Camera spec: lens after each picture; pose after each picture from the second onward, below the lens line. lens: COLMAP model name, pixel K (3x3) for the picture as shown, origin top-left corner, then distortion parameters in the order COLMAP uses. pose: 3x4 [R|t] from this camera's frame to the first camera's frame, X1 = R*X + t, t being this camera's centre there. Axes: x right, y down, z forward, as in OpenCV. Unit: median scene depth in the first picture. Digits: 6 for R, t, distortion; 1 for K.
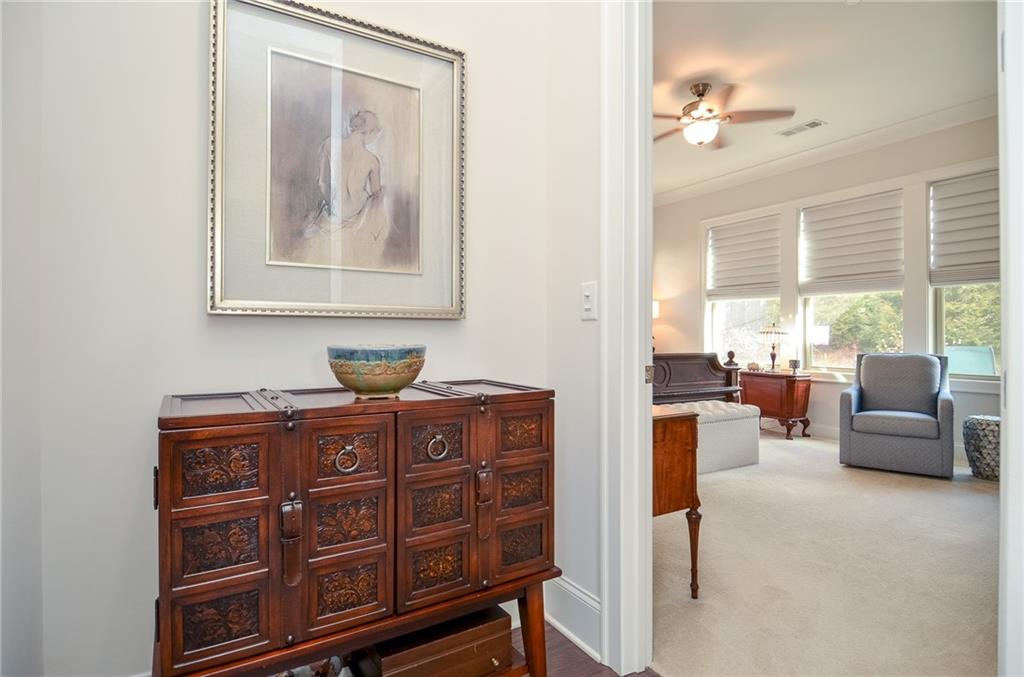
lens RADIAL K [[525.8, 0, 519.5], [0, 525.8, 334.0], [0, 0, 1]] dist [0.011760, -0.027866]
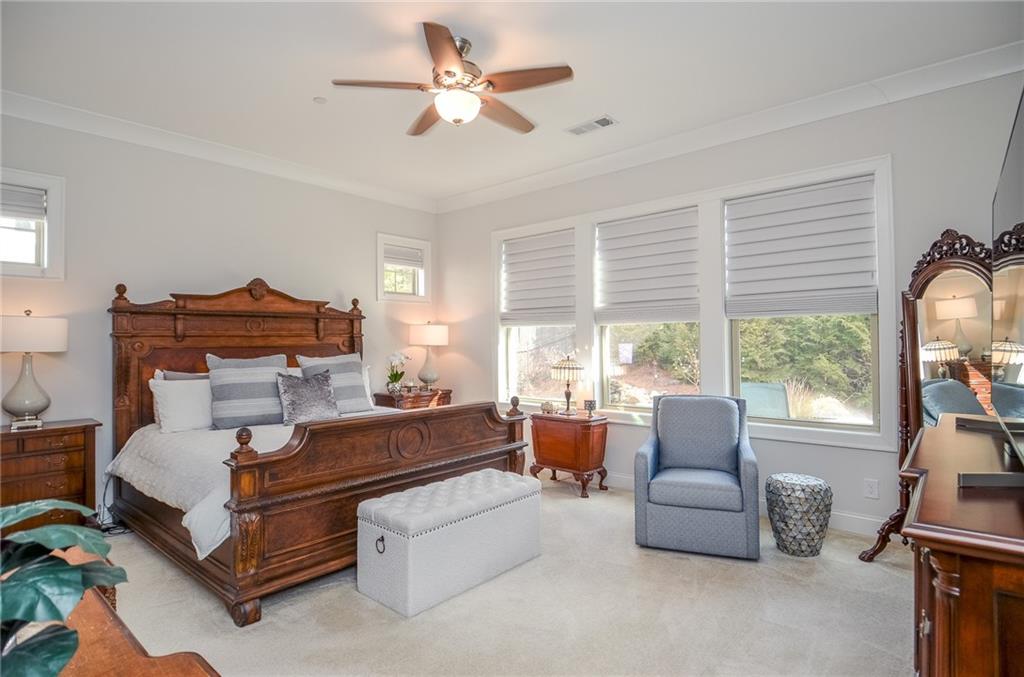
lens RADIAL K [[525.8, 0, 519.5], [0, 525.8, 334.0], [0, 0, 1]] dist [0.011760, -0.027866]
pose [[0.951616, -0.006936, 0.307211, 0.154732], [0.011489, 0.999849, -0.013016, -0.048158], [-0.307075, 0.015916, 0.951552, 0.225823]]
